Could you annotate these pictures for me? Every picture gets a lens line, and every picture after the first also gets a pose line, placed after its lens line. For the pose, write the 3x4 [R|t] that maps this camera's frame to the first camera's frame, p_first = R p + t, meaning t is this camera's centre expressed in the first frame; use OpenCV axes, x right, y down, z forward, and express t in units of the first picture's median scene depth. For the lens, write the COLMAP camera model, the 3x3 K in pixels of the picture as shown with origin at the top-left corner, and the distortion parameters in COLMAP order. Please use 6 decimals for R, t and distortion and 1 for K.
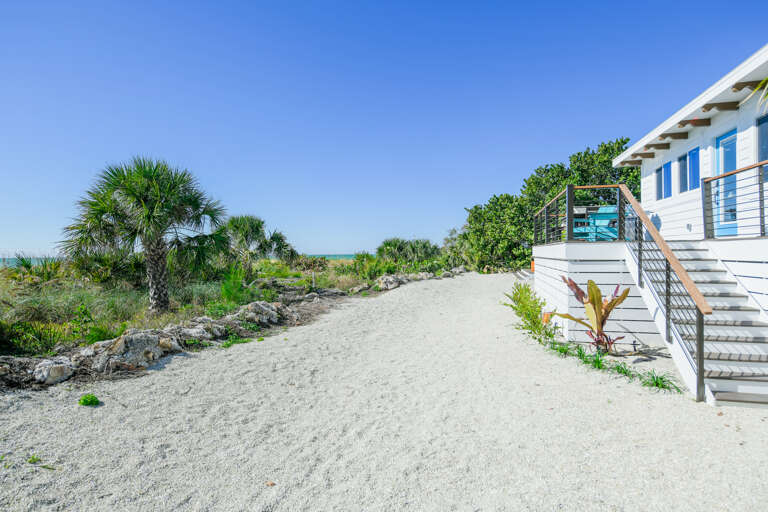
lens RADIAL K [[409.7, 0, 385.3], [0, 409.7, 257.5], [0, 0, 1]] dist [-0.003217, -0.000614]
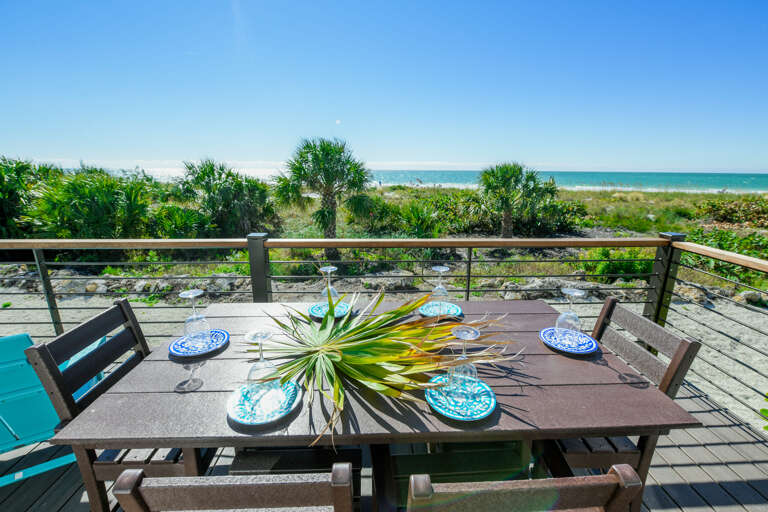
lens RADIAL K [[338.5, 0, 385.8], [0, 338.5, 253.5], [0, 0, 1]] dist [-0.006915, -0.002418]
pose [[0.289697, 0.243950, -0.925507, 0.209975], [-0.018116, 0.968197, 0.249532, -0.058778], [0.956947, -0.055522, 0.284903, 0.339111]]
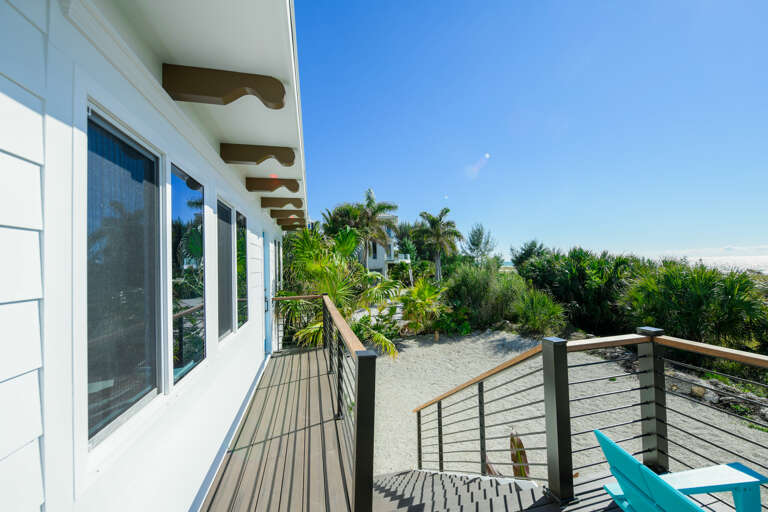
lens RADIAL K [[304.7, 0, 391.3], [0, 304.7, 258.8], [0, 0, 1]] dist [-0.007708, 0.000232]
pose [[-0.872879, 0.022981, -0.487396, 0.195692], [0.028415, 0.999589, -0.003756, -0.060773], [0.487109, -0.017128, -0.873173, 0.273996]]
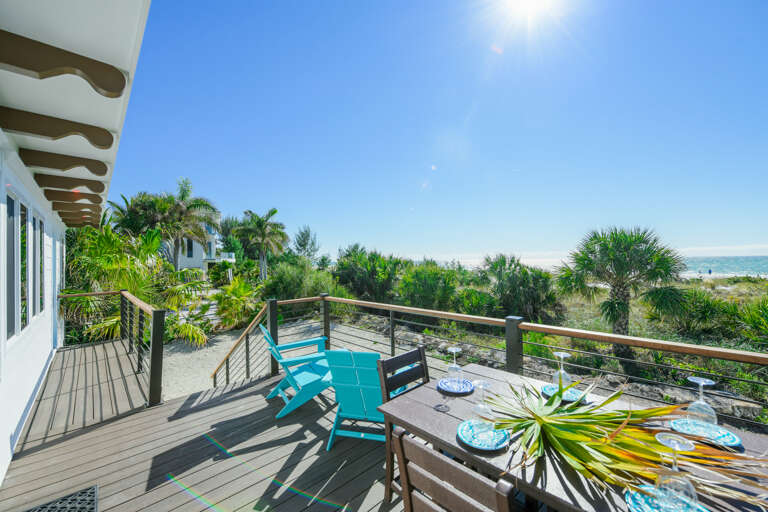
lens RADIAL K [[304.7, 0, 387.4], [0, 304.7, 257.0], [0, 0, 1]] dist [-0.007708, 0.000232]
pose [[-0.519097, 0.008636, -0.854672, 0.222364], [0.013350, 0.999909, 0.001995, -0.061208], [0.854611, -0.010374, -0.519165, 0.347648]]
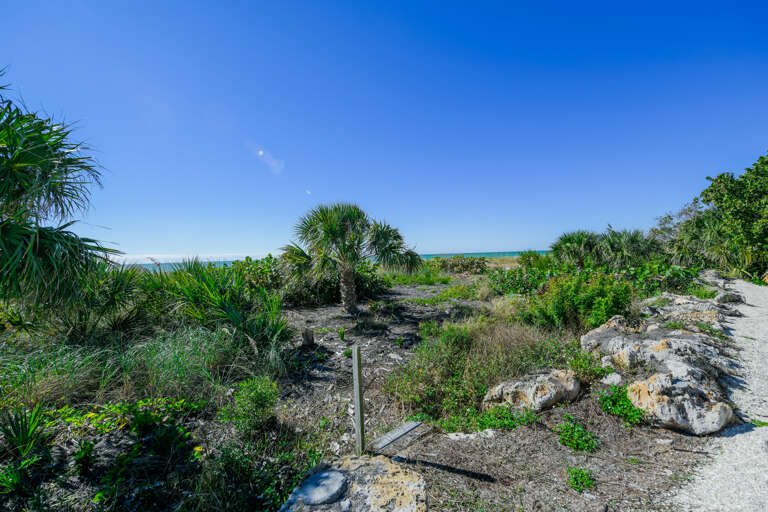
lens RADIAL K [[304.7, 0, 388.6], [0, 304.7, 255.3], [0, 0, 1]] dist [-0.007708, 0.000232]
pose [[0.888019, -0.018579, -0.459432, -0.030530], [0.019084, 0.999812, -0.003544, -0.009784], [0.459411, -0.005621, 0.888206, 0.389742]]
